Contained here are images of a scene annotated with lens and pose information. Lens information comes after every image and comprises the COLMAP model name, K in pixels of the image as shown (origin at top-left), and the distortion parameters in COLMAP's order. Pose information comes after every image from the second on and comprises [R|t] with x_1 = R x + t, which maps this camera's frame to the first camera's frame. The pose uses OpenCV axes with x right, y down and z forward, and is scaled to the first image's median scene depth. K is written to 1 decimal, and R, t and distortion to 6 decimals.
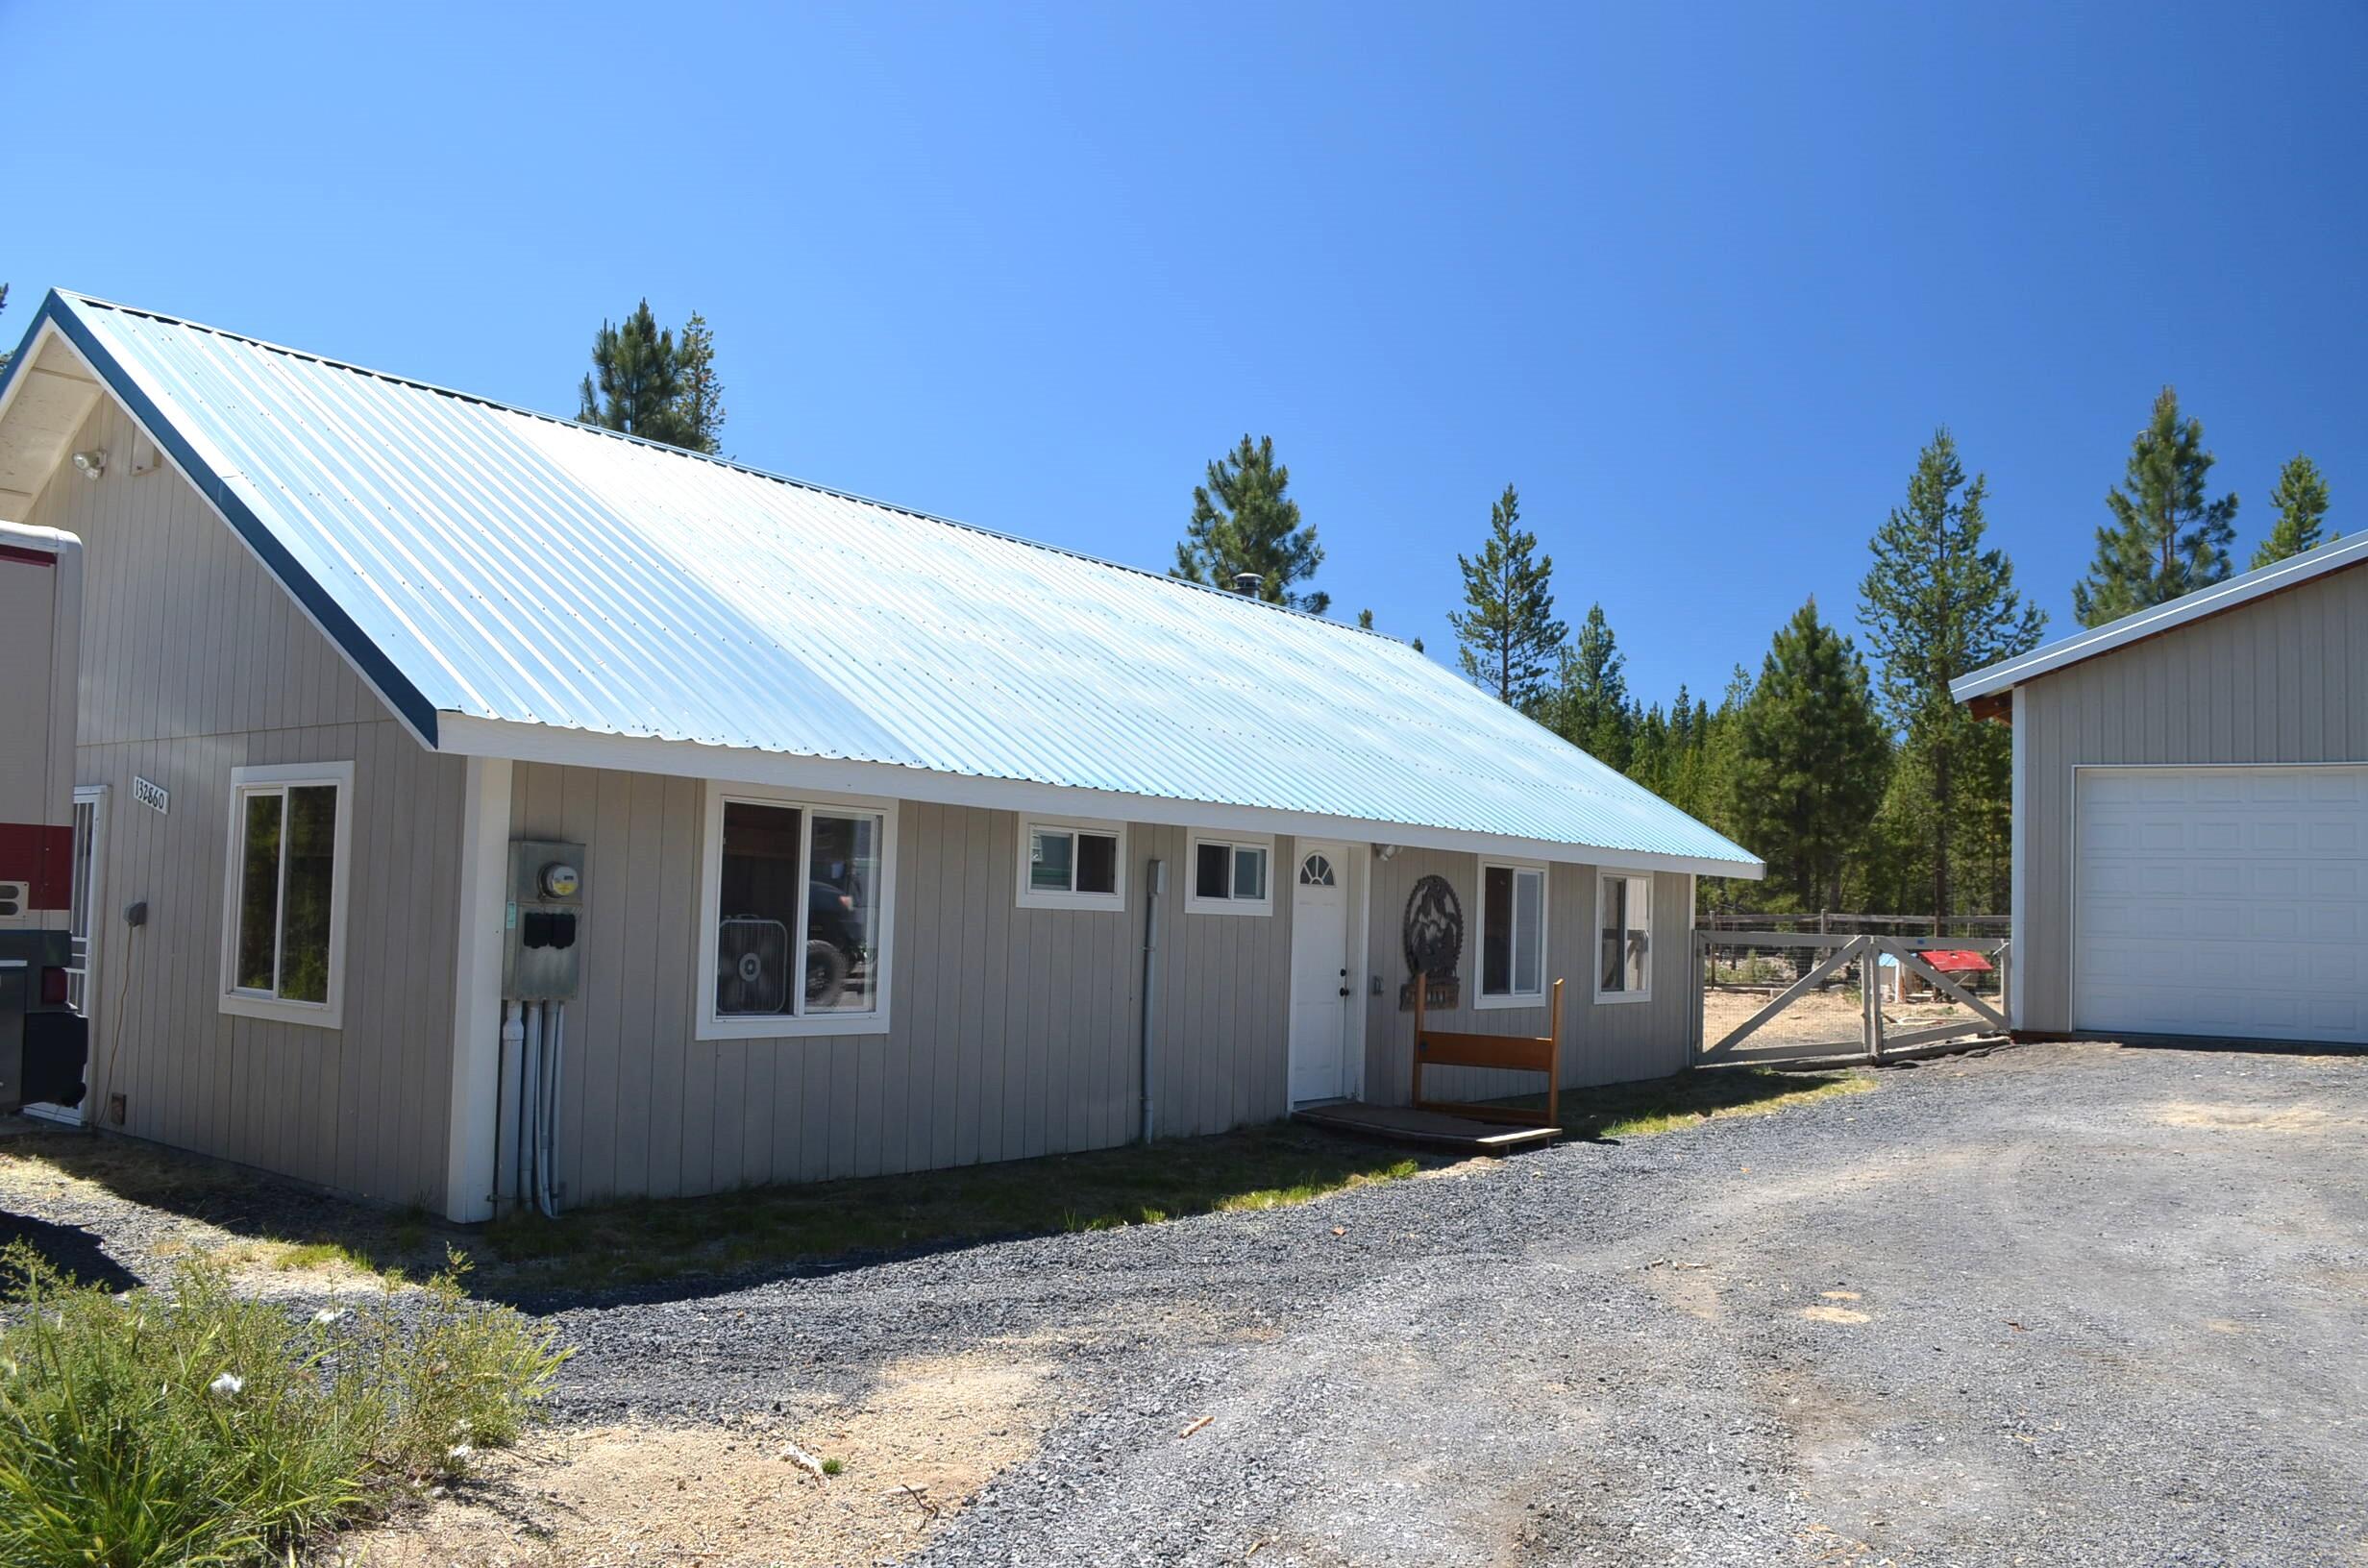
lens RADIAL K [[1861.0, 0, 1189.2], [0, 1861.0, 810.0], [0, 0, 1]] dist [-0.086208, 0.018120]
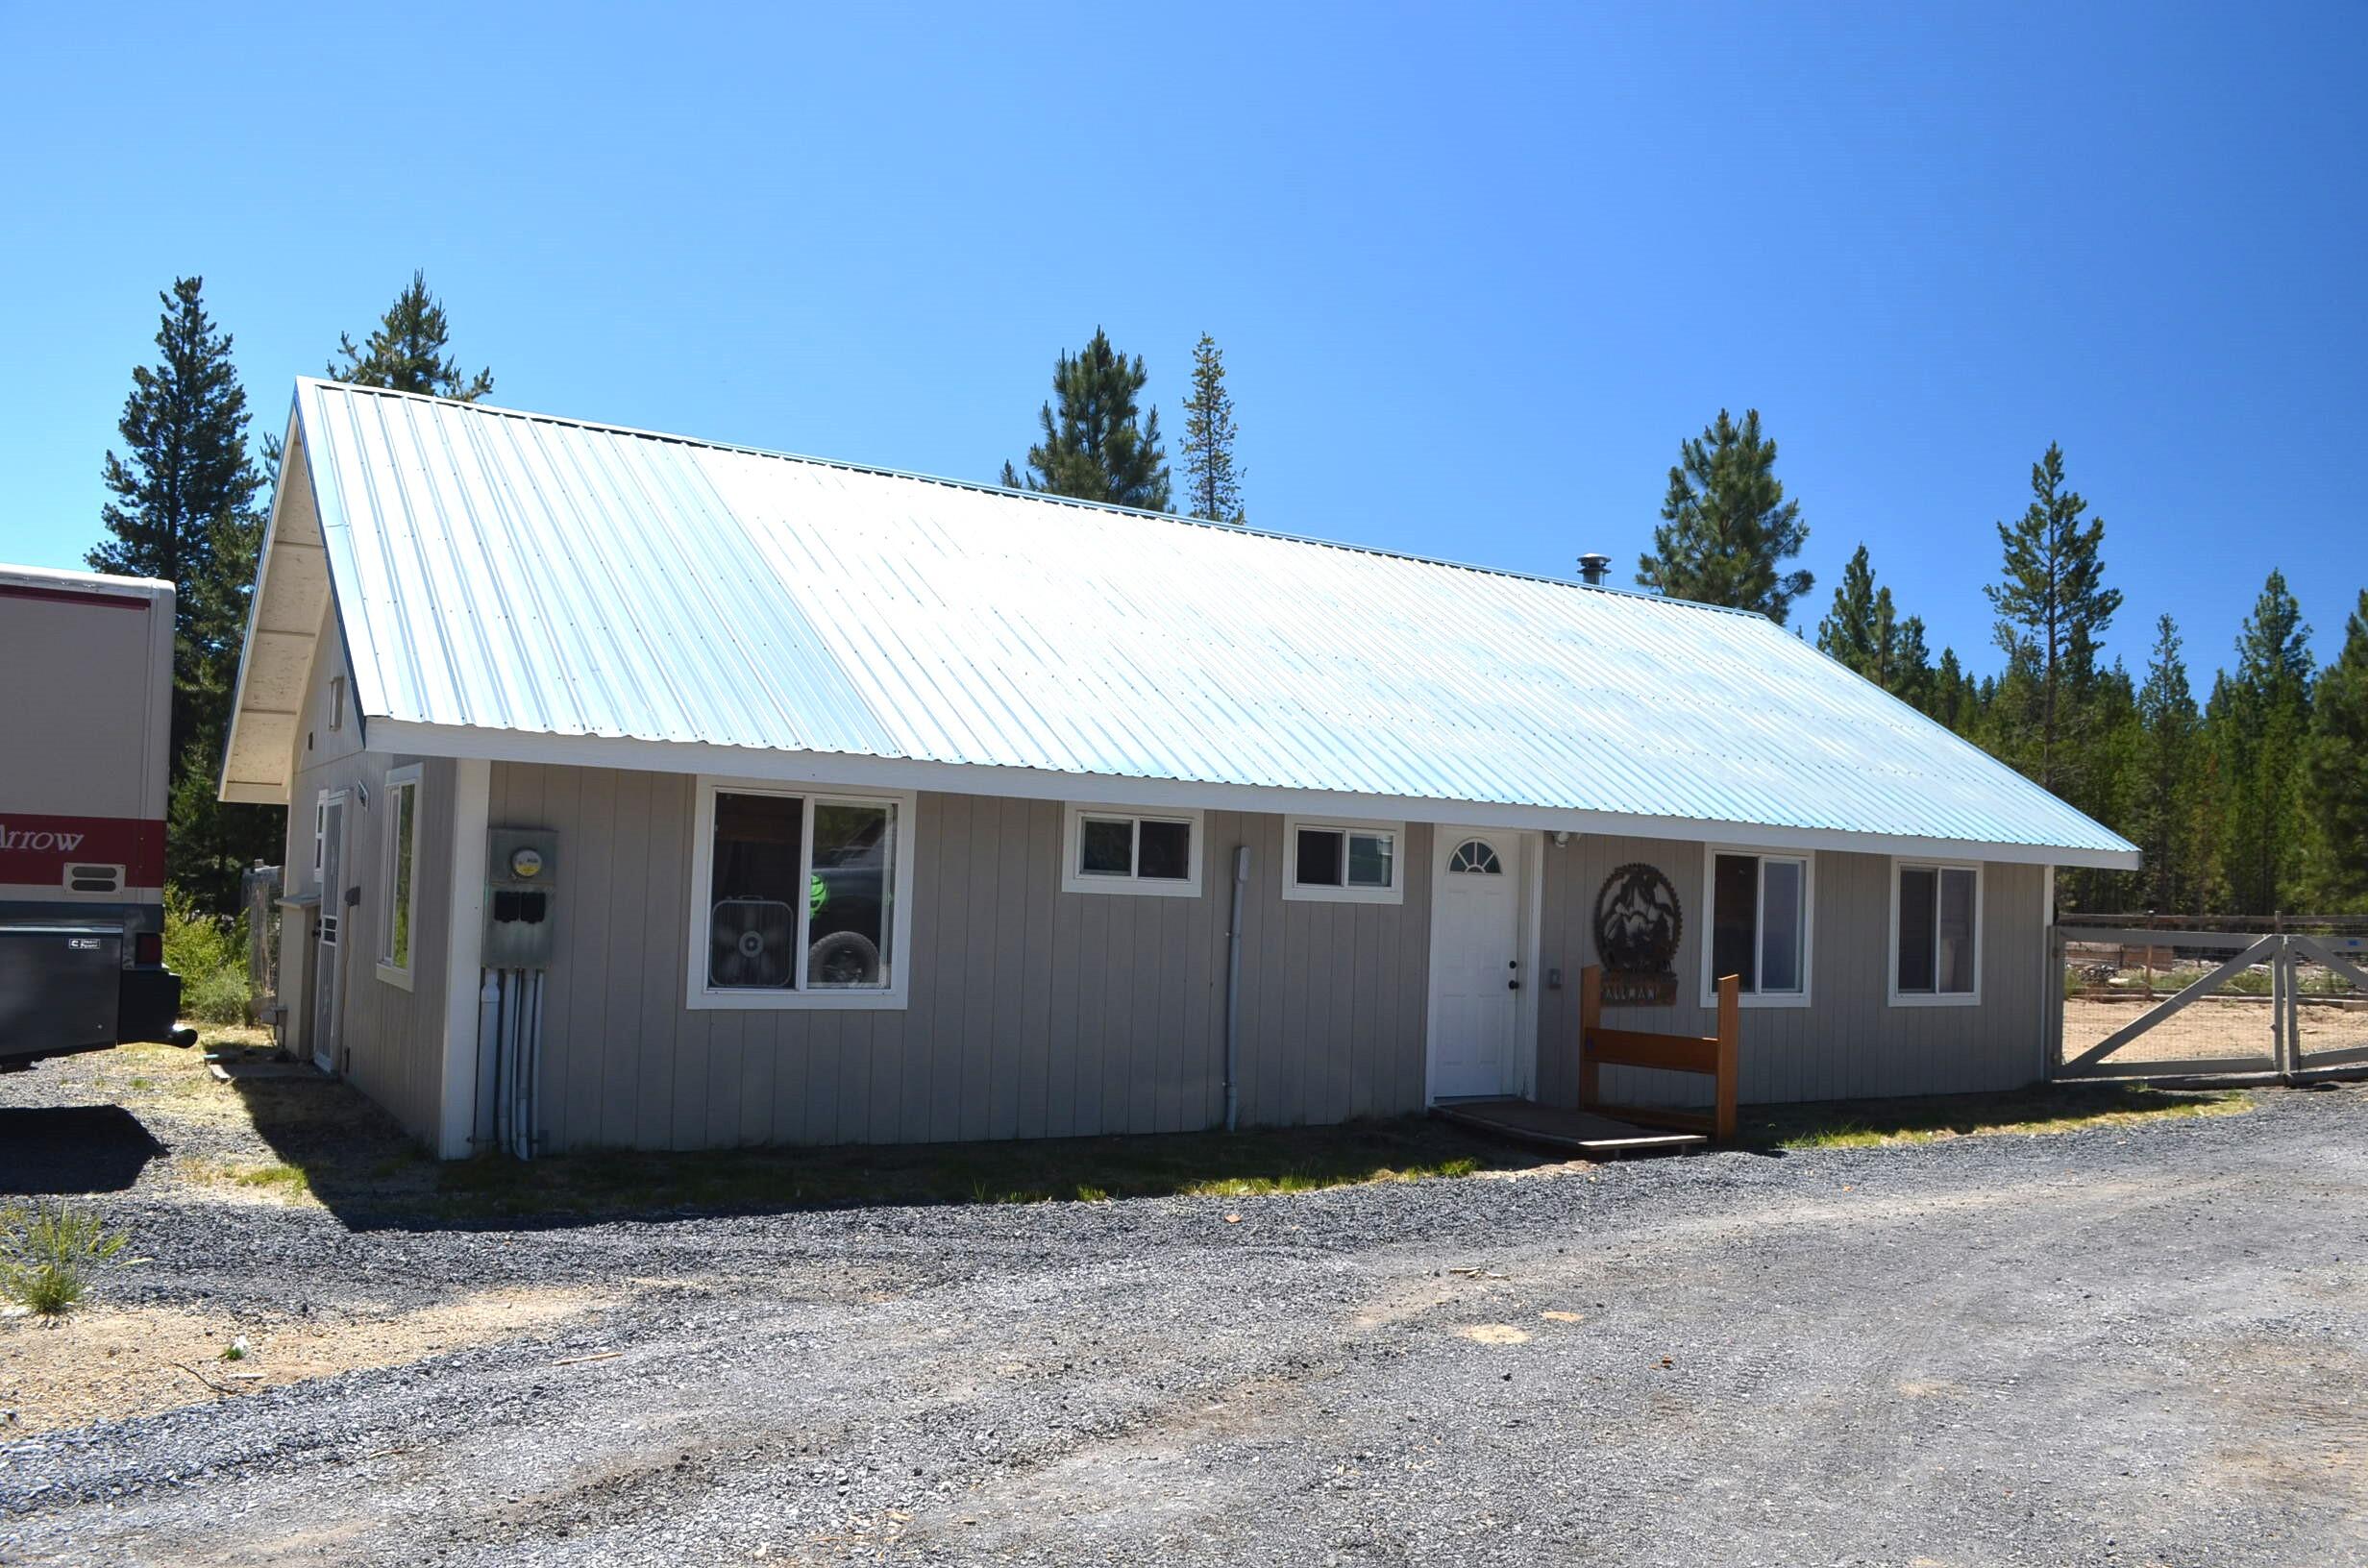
lens RADIAL K [[1861.0, 0, 1220.4], [0, 1861.0, 824.2], [0, 0, 1]] dist [-0.086208, 0.018120]
pose [[0.939302, -0.011074, -0.342914, 0.259885], [0.013142, 0.999907, 0.003708, 0.009166], [0.342841, -0.007990, 0.939360, 0.048050]]
